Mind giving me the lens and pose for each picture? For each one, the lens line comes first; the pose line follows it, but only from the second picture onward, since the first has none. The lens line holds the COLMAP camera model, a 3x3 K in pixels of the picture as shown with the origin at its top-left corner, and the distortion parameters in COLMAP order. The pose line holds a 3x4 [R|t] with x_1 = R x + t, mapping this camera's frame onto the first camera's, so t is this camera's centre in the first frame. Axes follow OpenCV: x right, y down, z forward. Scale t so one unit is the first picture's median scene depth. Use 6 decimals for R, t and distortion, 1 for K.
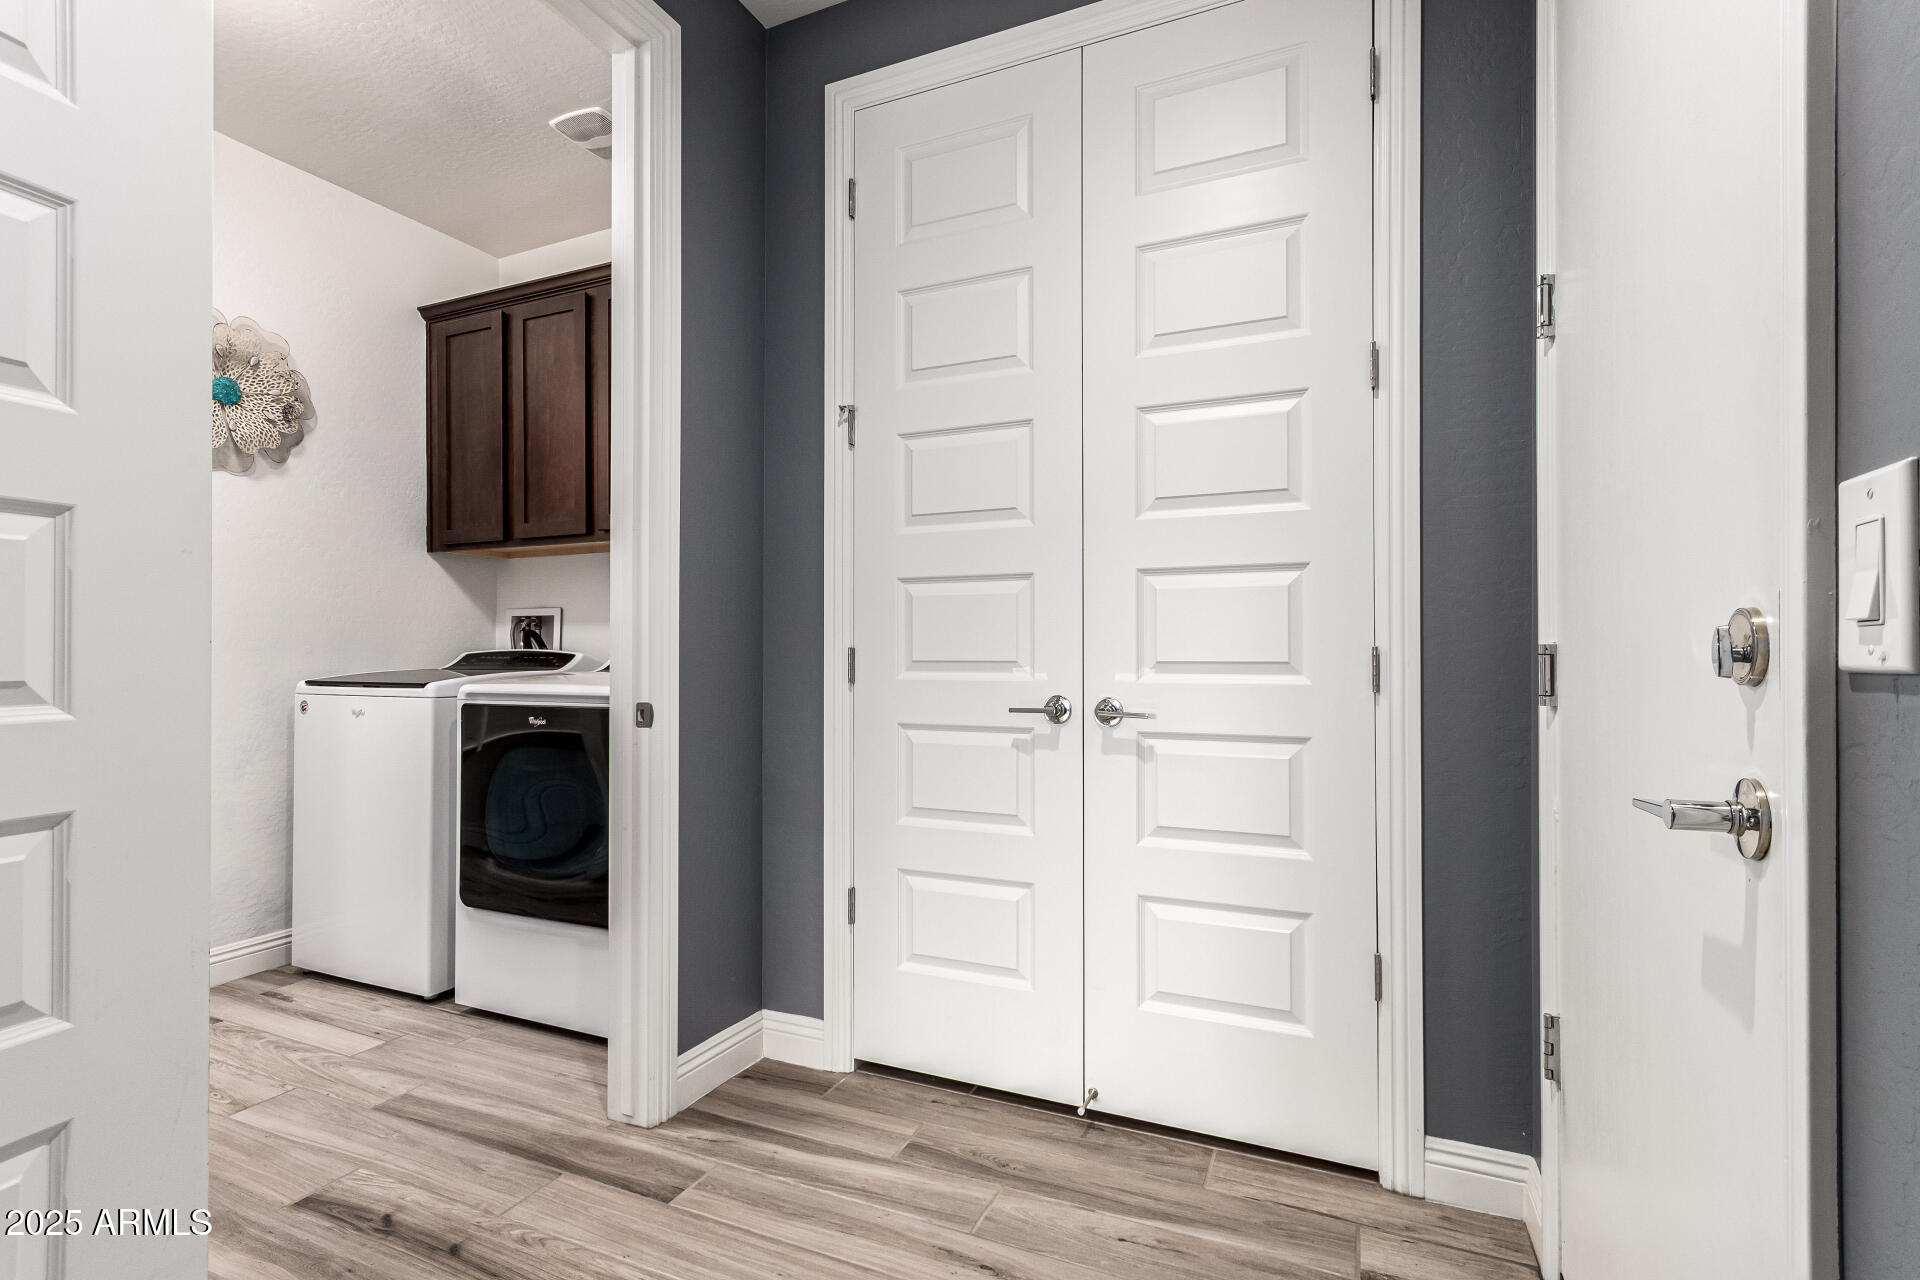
lens RADIAL K [[906.7, 0, 968.1], [0, 906.7, 645.2], [0, 0, 1]] dist [0.002906, 0.000138]
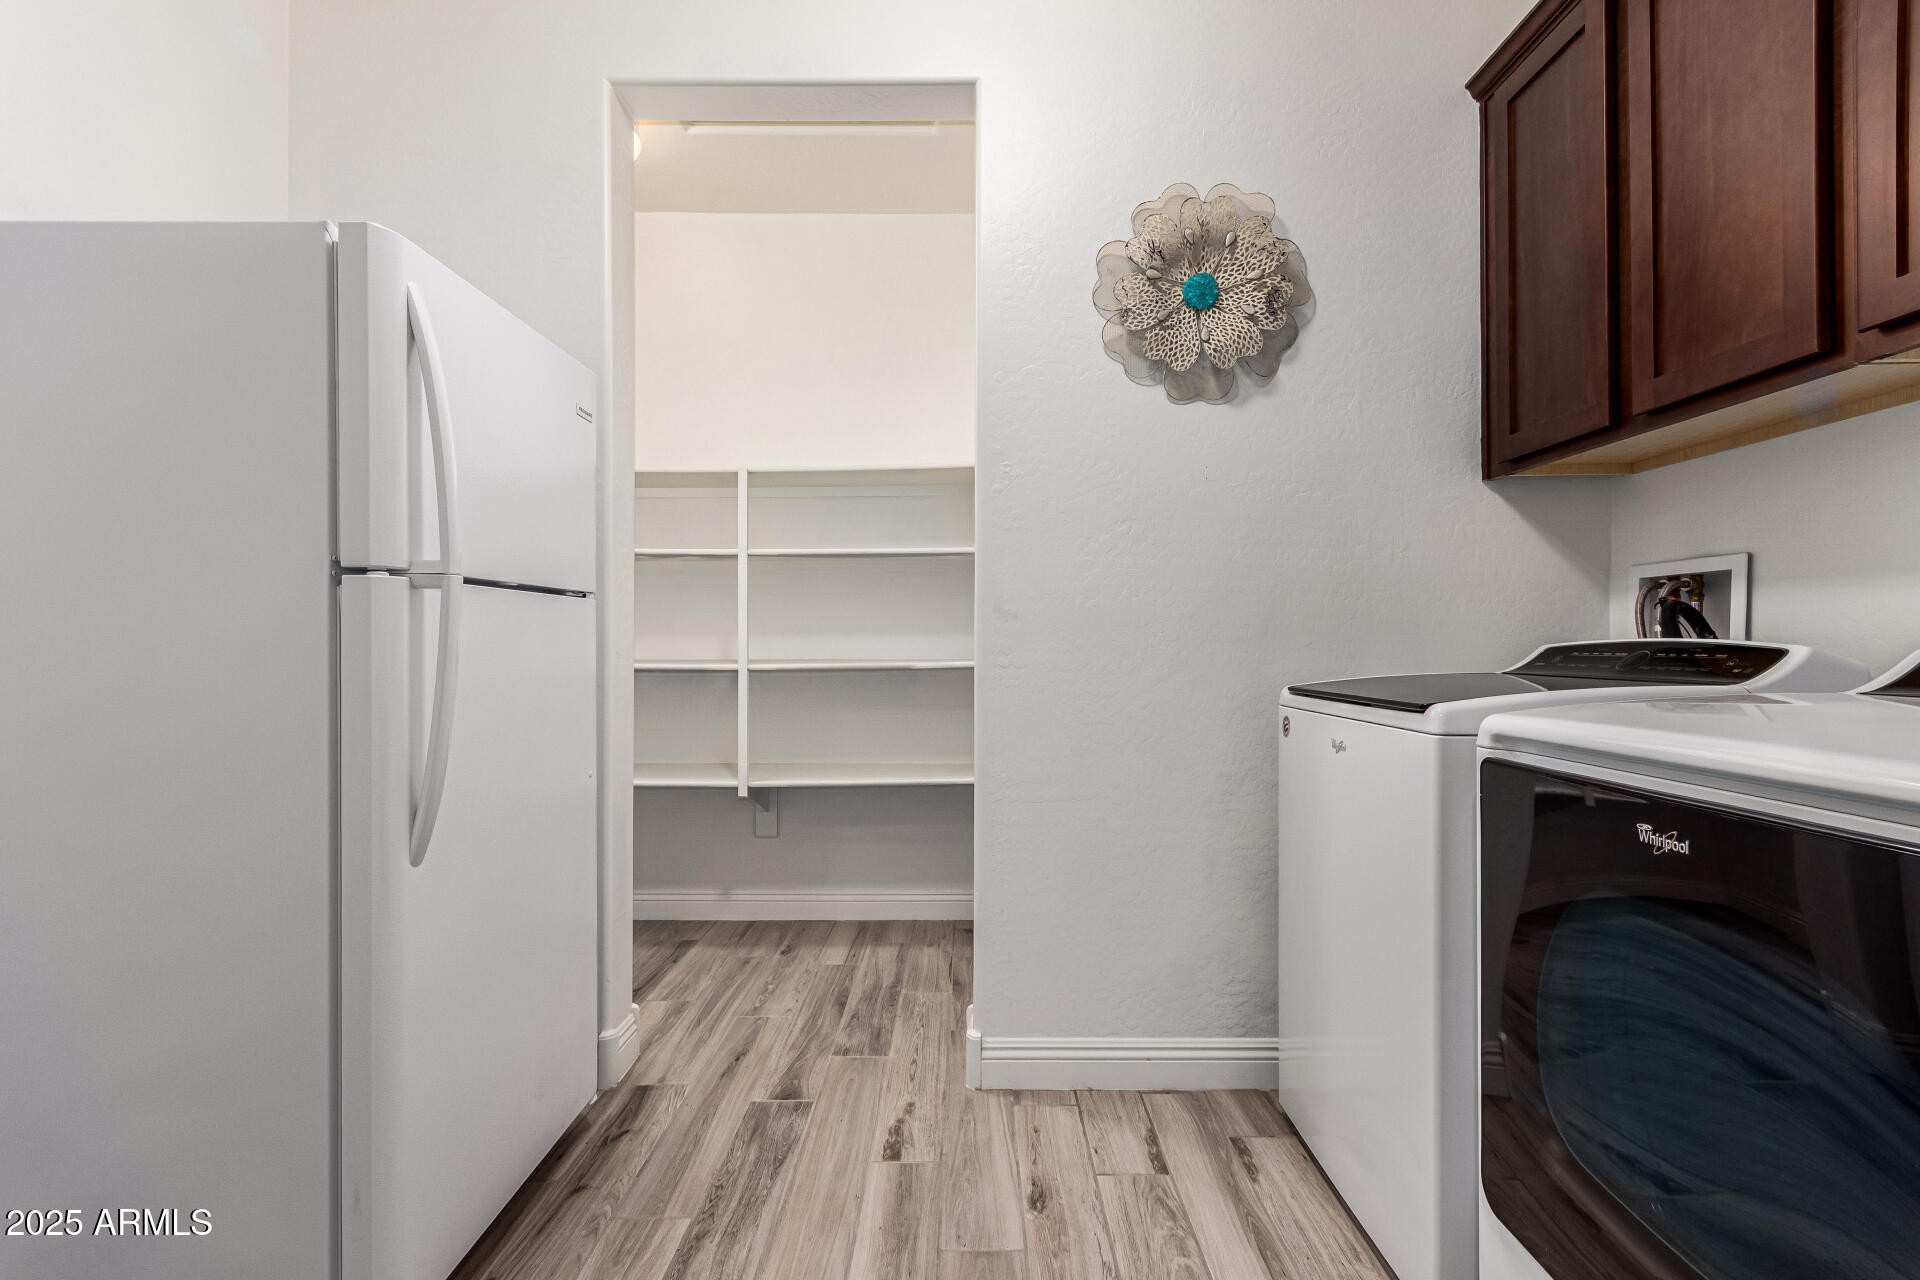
lens RADIAL K [[906.7, 0, 966.7], [0, 906.7, 640.0], [0, 0, 1]] dist [0.002906, 0.000138]
pose [[0.421064, -0.005746, -0.907013, -0.214544], [0.006528, 0.999973, -0.003305, 0.004984], [0.907007, -0.004529, 0.421090, 0.484364]]
